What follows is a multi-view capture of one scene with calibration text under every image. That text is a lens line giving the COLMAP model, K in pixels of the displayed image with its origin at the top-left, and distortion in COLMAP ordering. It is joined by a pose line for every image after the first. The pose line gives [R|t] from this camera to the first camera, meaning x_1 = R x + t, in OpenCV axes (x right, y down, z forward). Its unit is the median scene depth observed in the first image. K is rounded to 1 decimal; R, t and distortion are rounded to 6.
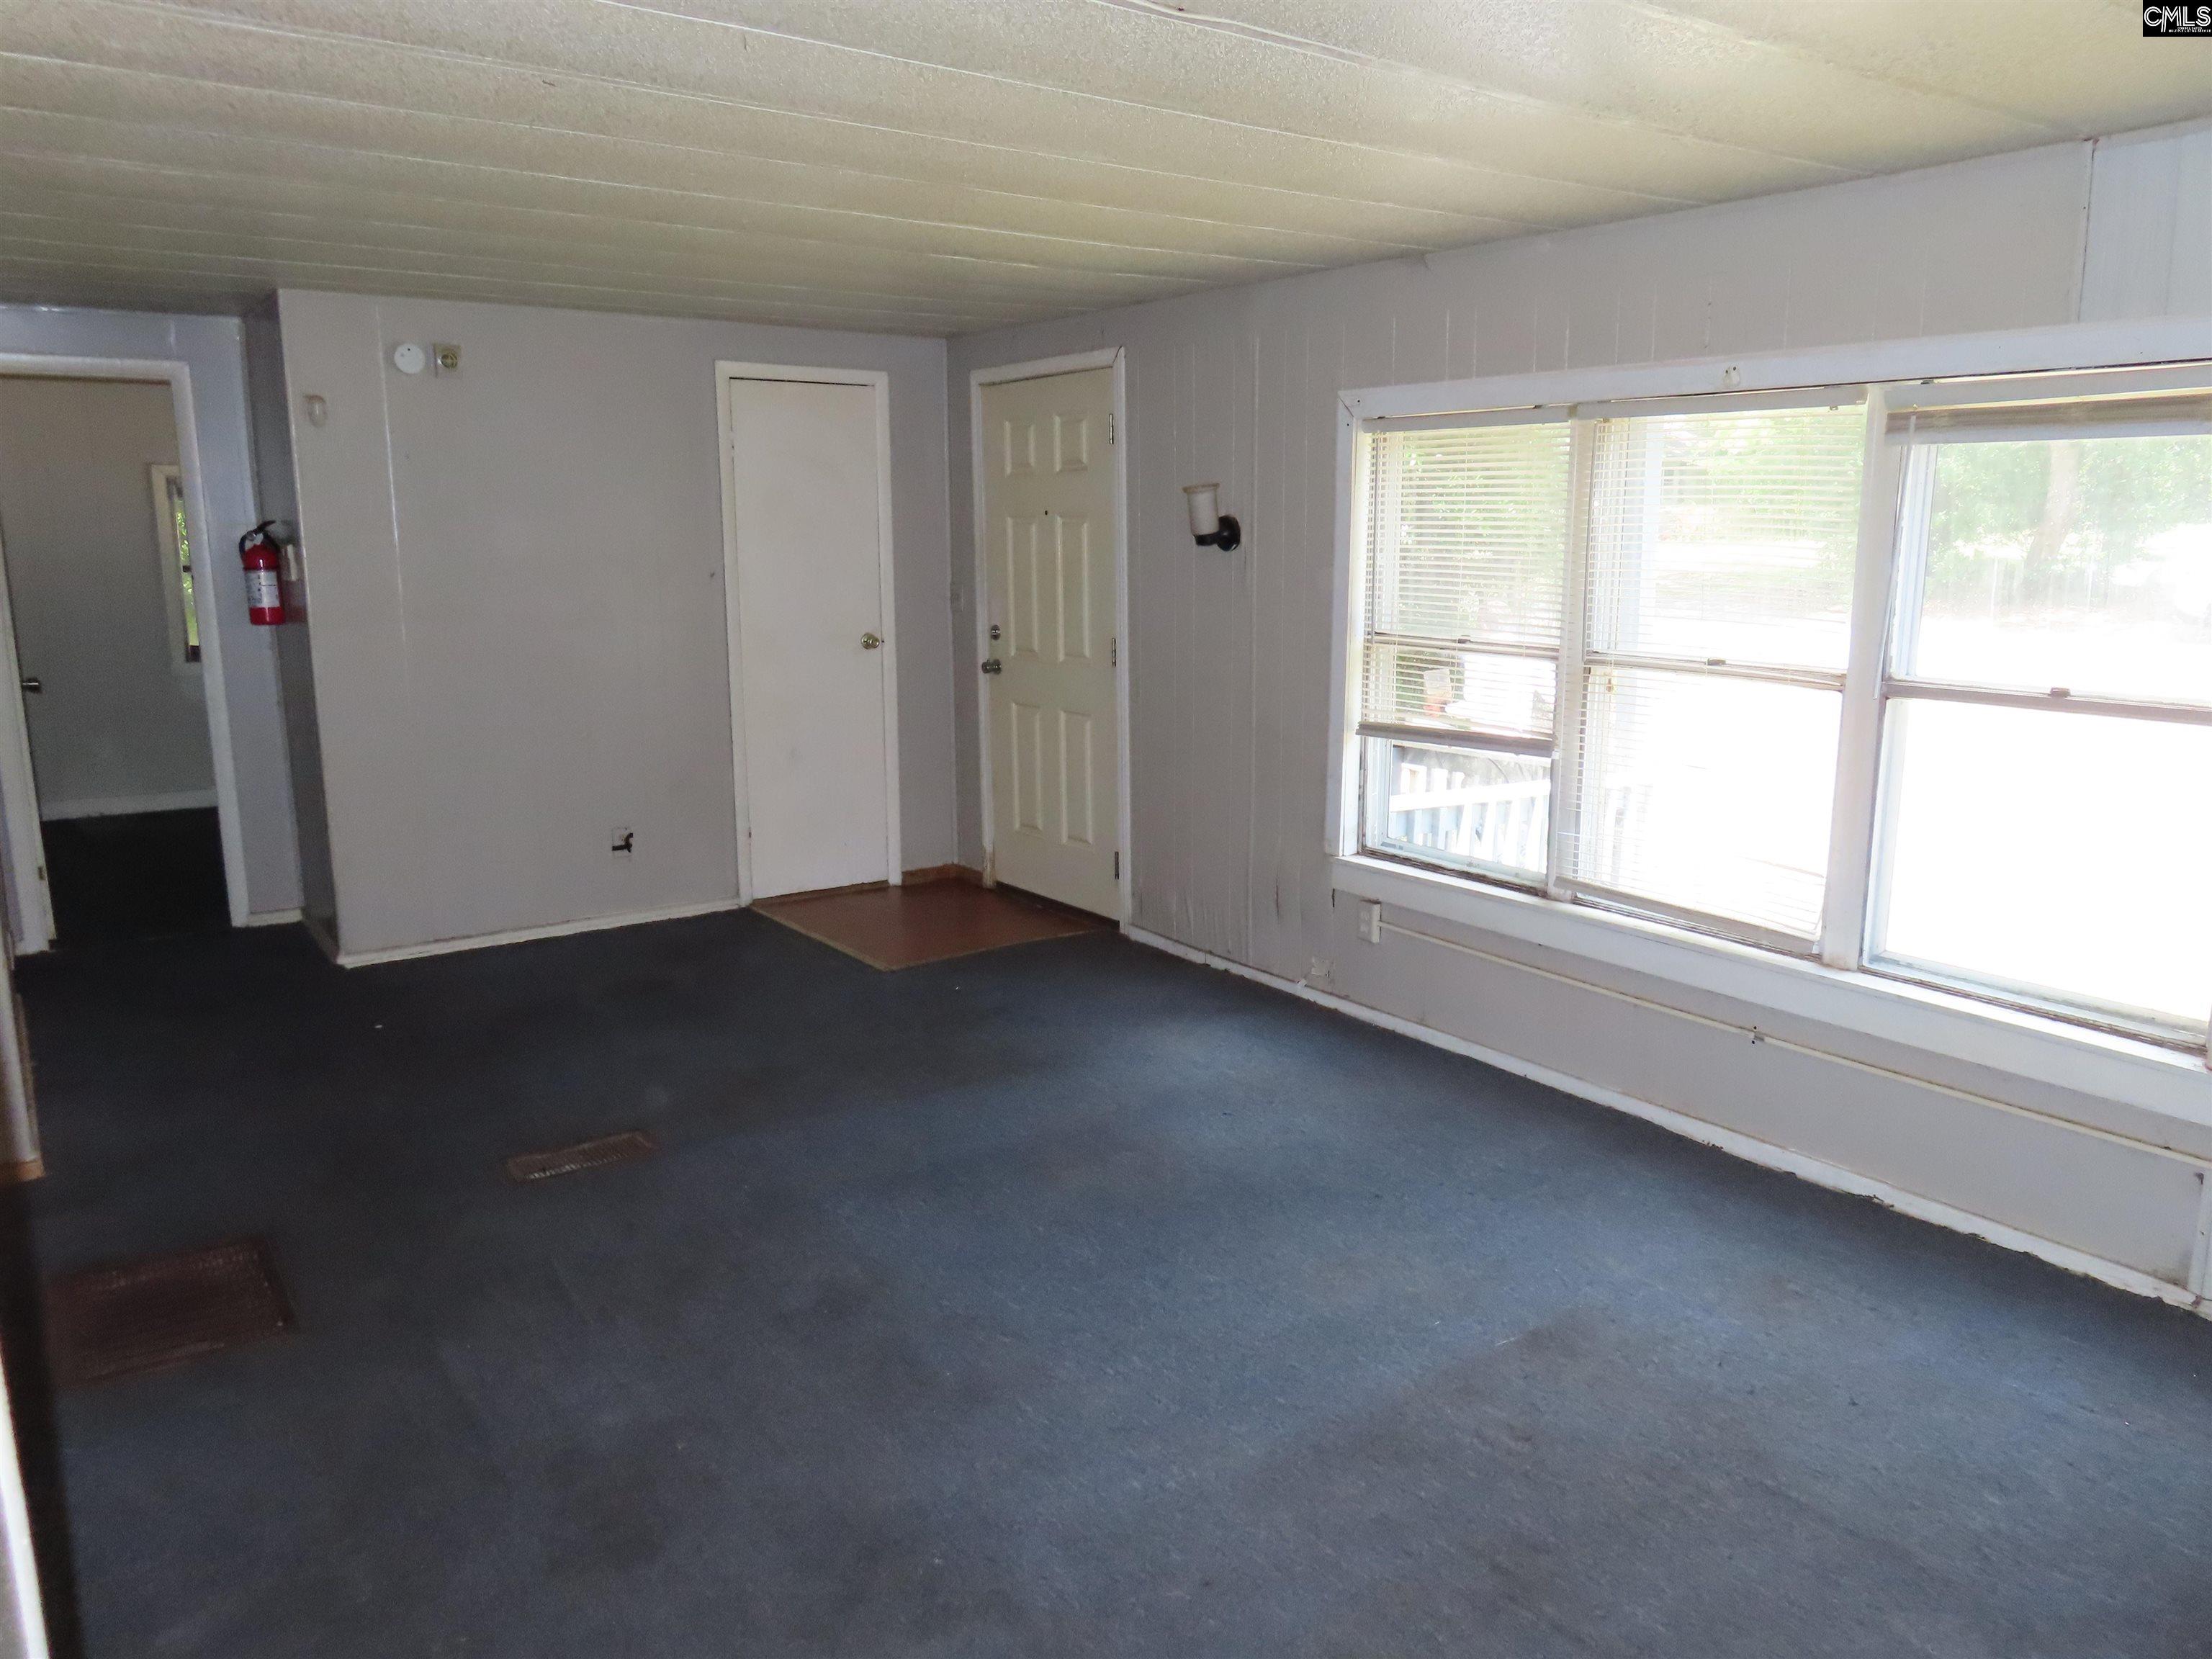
lens RADIAL K [[1582.6, 0, 1106.0], [0, 1582.6, 829.5], [0, 0, 1]] dist [-0.011179, 0.003827]
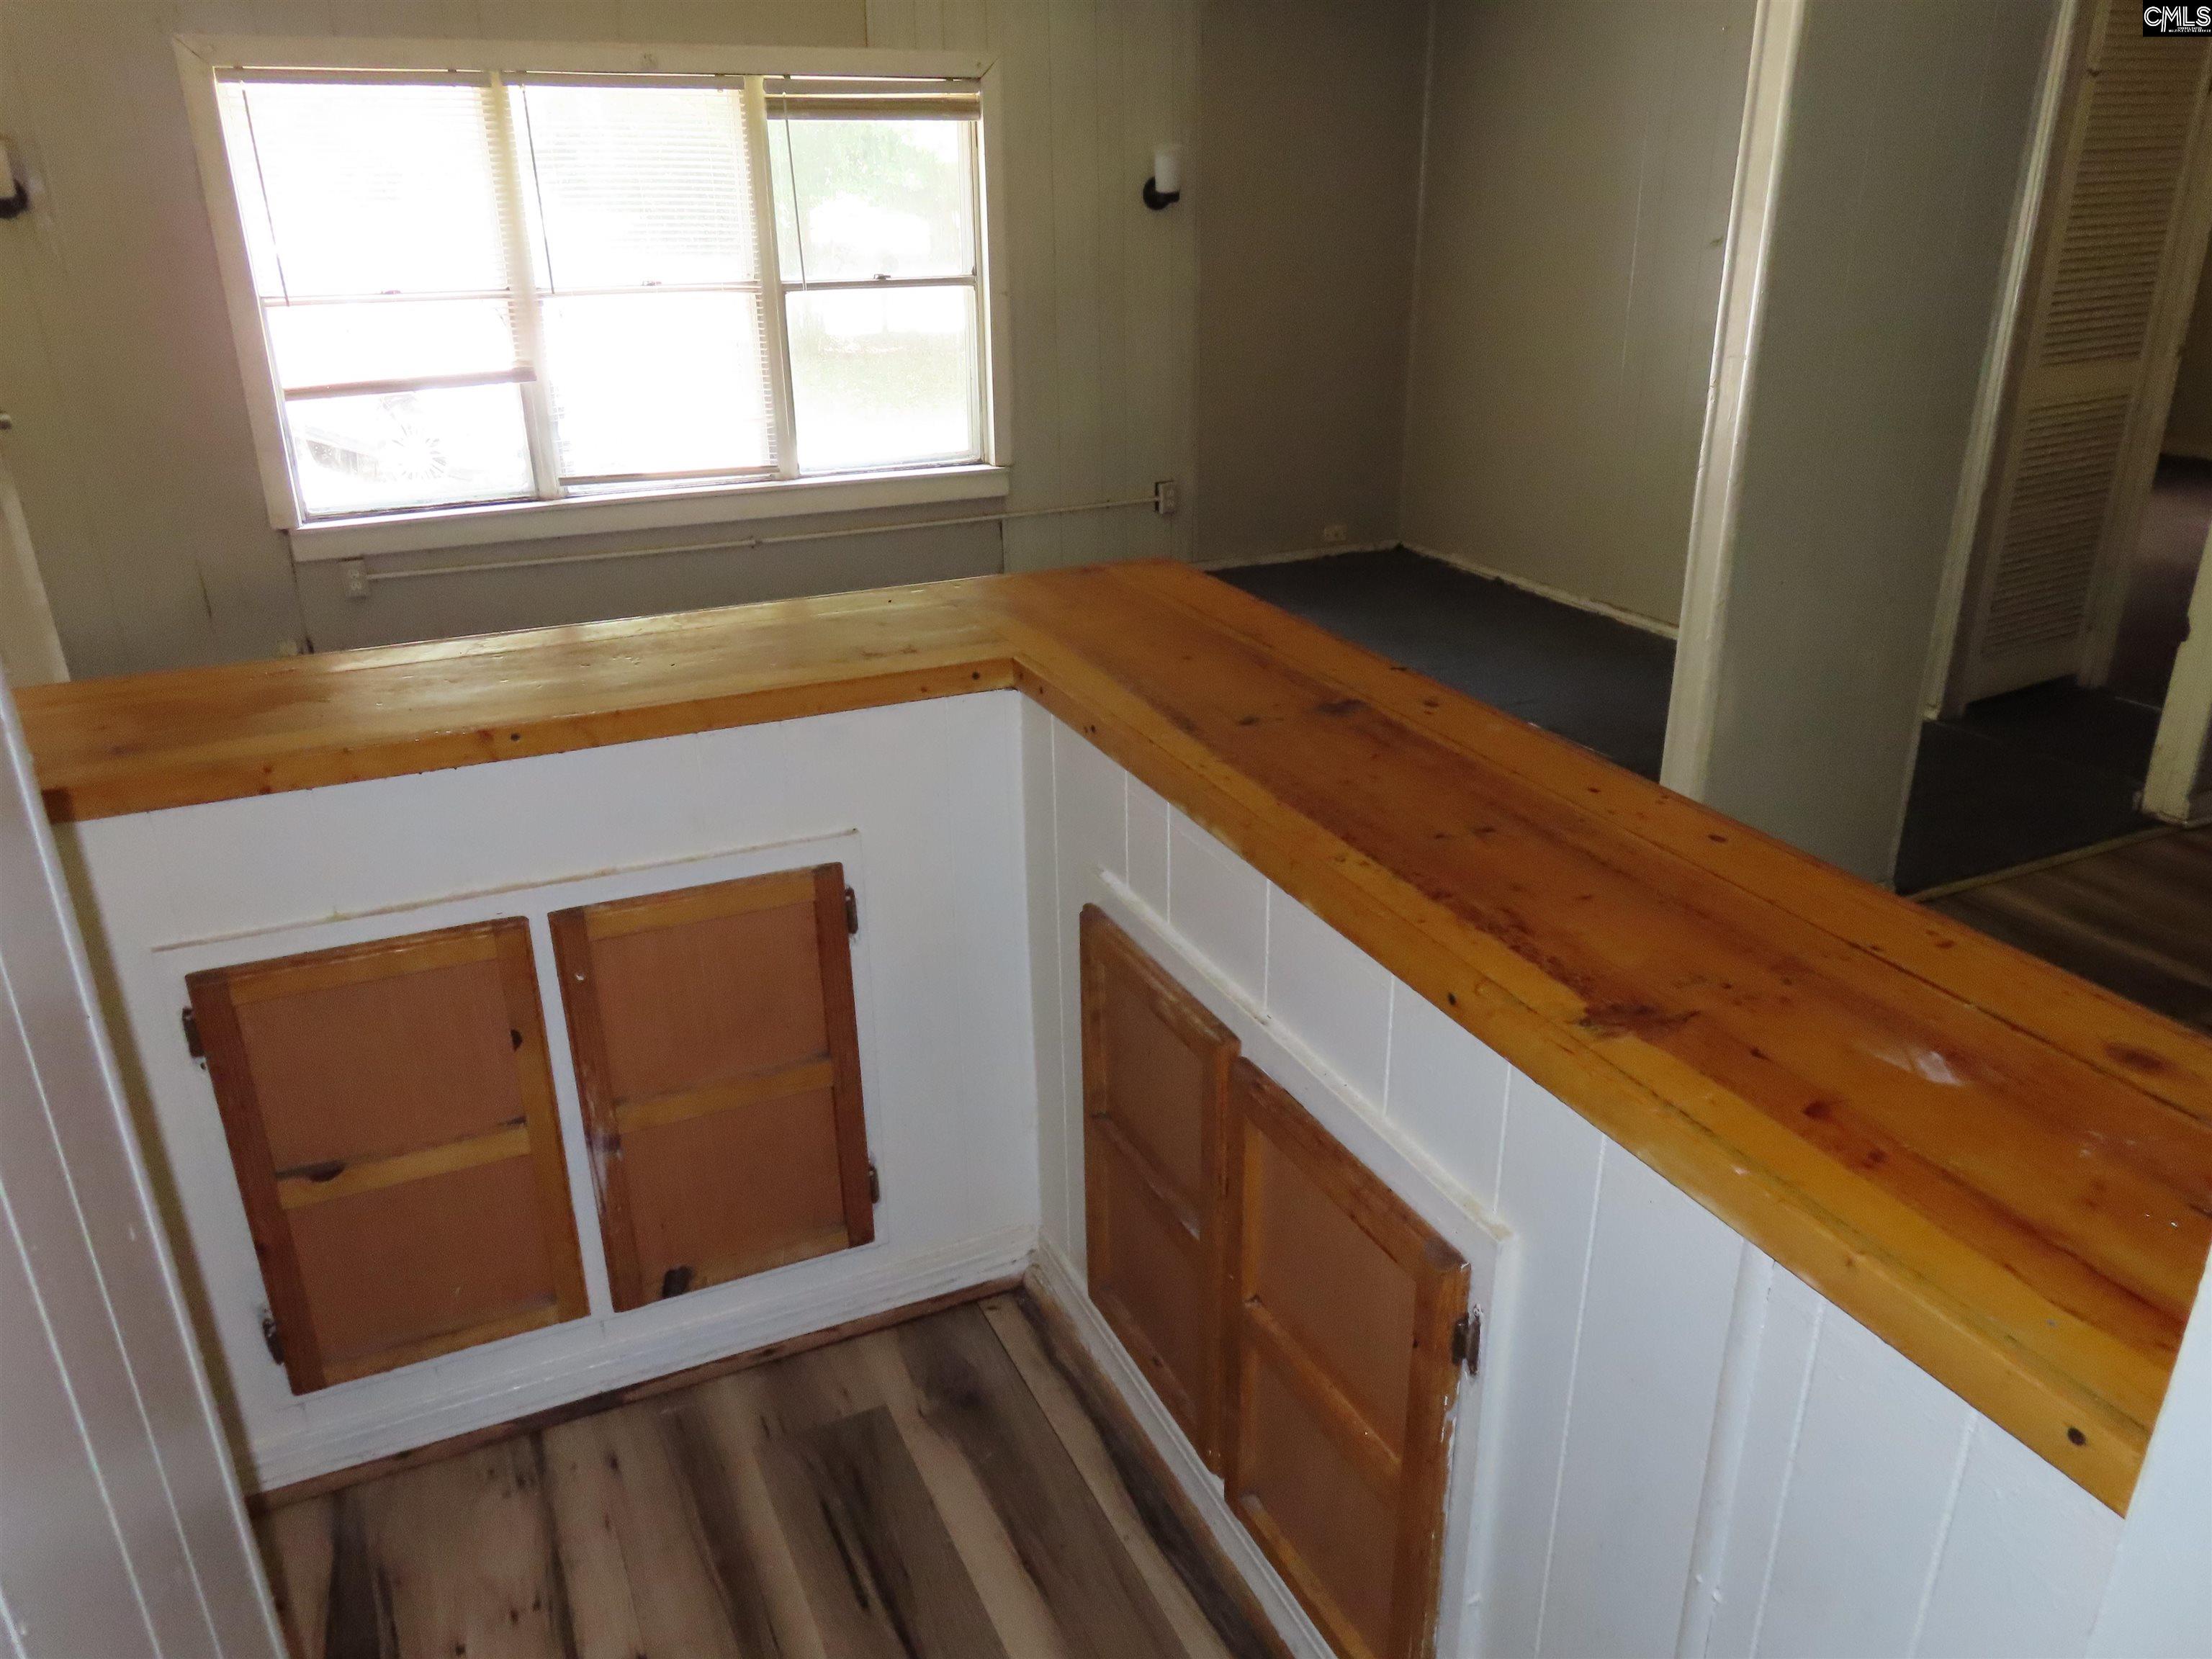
lens RADIAL K [[1582.6, 0, 1106.0], [0, 1582.6, 829.5], [0, 0, 1]] dist [-0.011179, 0.003827]
pose [[0.173638, -0.377026, 0.909781, -0.996623], [0.195151, 0.918667, 0.343462, -0.067197], [-0.965280, 0.117906, 0.233093, 0.371661]]
